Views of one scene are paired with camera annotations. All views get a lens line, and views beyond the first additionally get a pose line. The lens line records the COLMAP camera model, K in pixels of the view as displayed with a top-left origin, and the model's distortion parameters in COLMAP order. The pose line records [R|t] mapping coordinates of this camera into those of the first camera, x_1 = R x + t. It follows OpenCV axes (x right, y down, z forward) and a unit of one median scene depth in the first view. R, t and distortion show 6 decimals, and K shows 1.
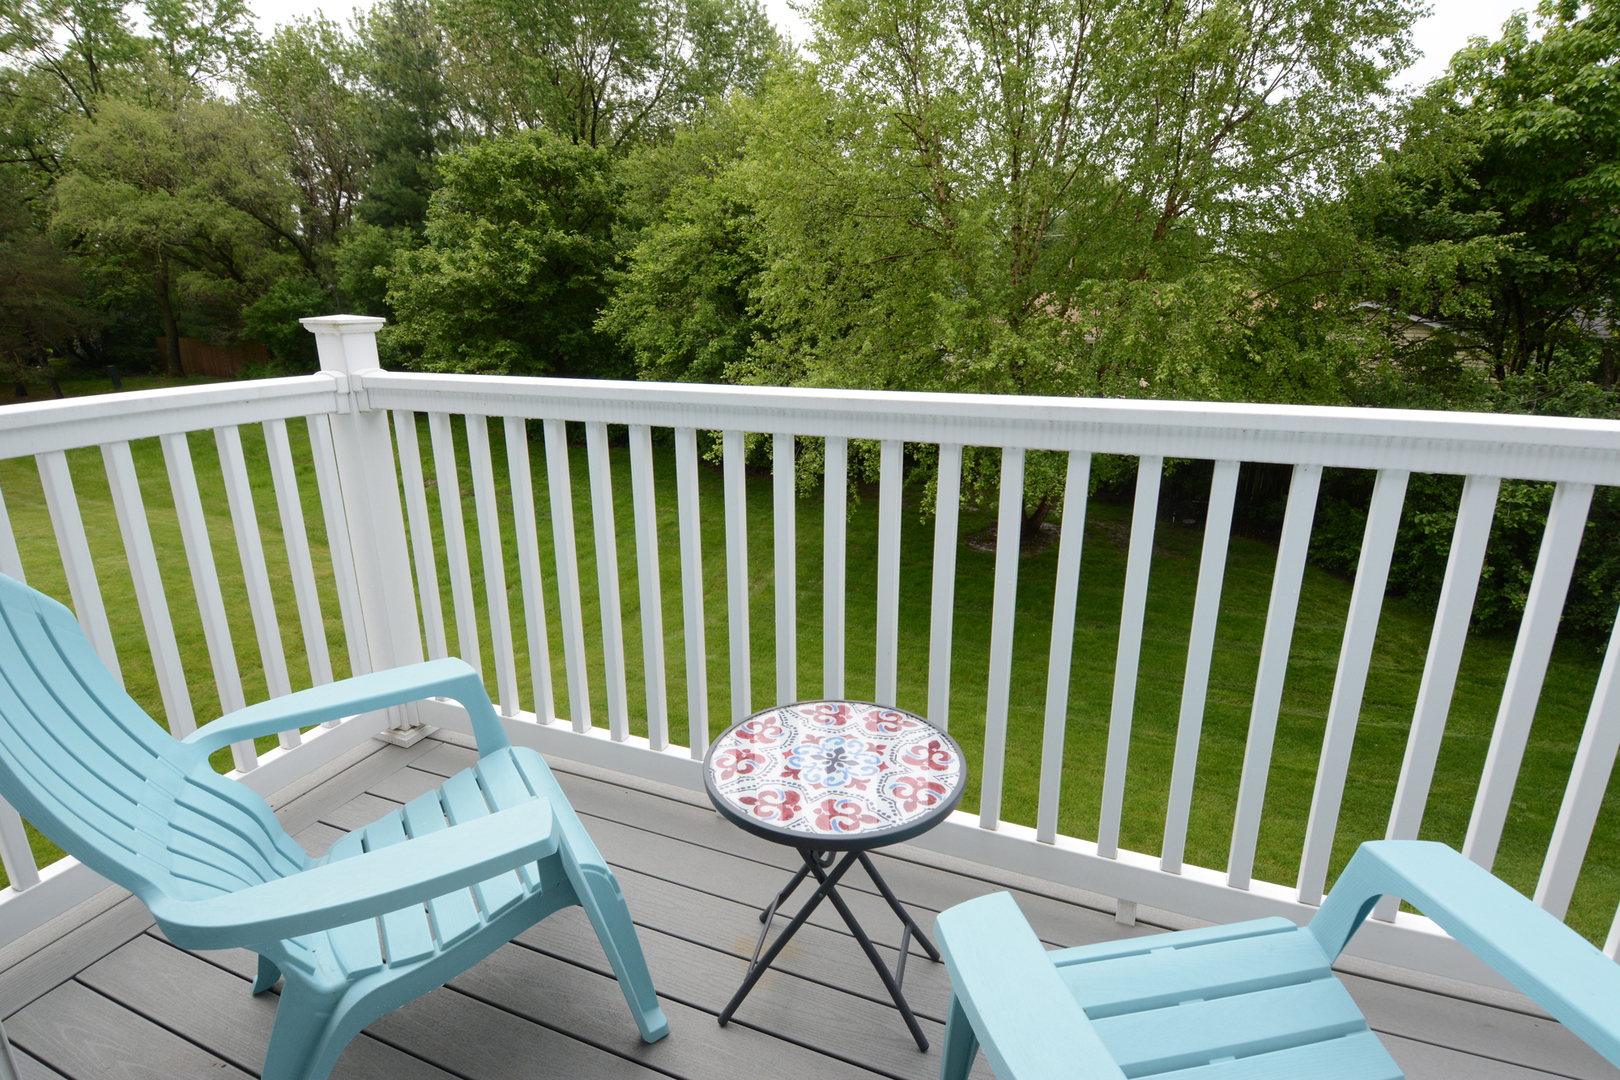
lens RADIAL K [[840.9, 0, 810.3], [0, 840.9, 543.5], [0, 0, 1]] dist [0.018481, -0.024901]
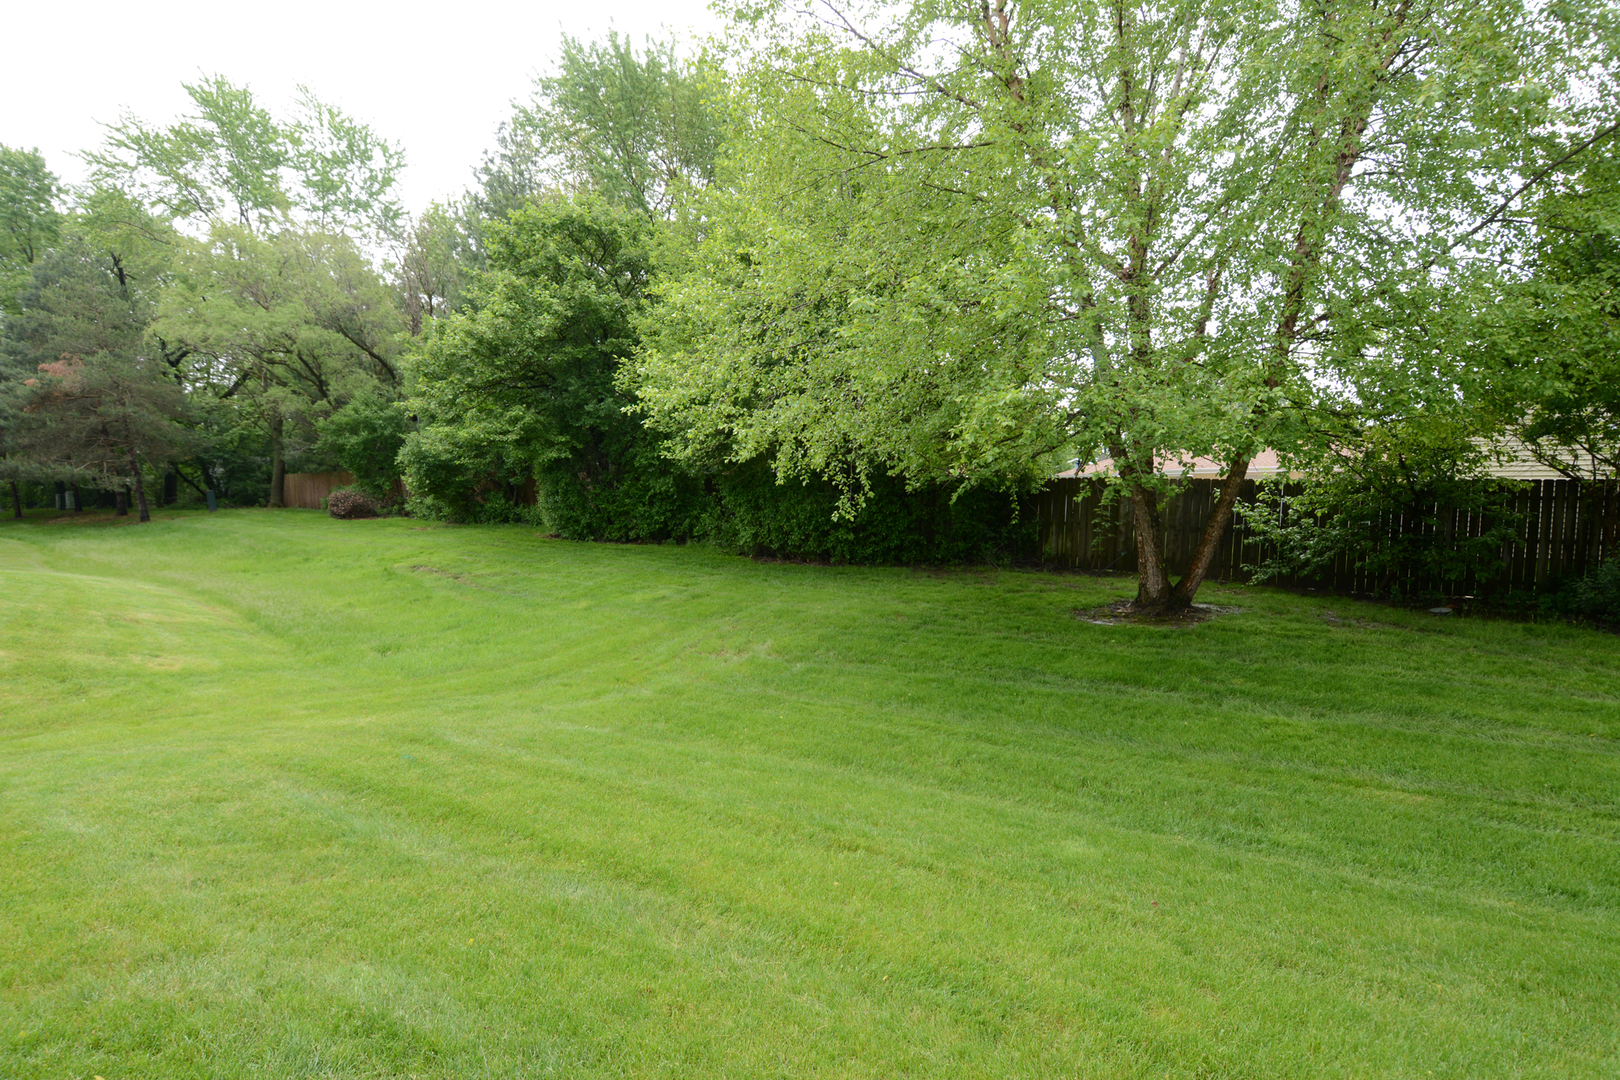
lens RADIAL K [[840.9, 0, 801.2], [0, 840.9, 547.5], [0, 0, 1]] dist [0.018481, -0.024901]
pose [[0.983565, 0.004718, -0.180492, 0.075755], [-0.046832, 0.972111, -0.229797, 0.085001], [0.174375, 0.234473, 0.956356, 0.263451]]
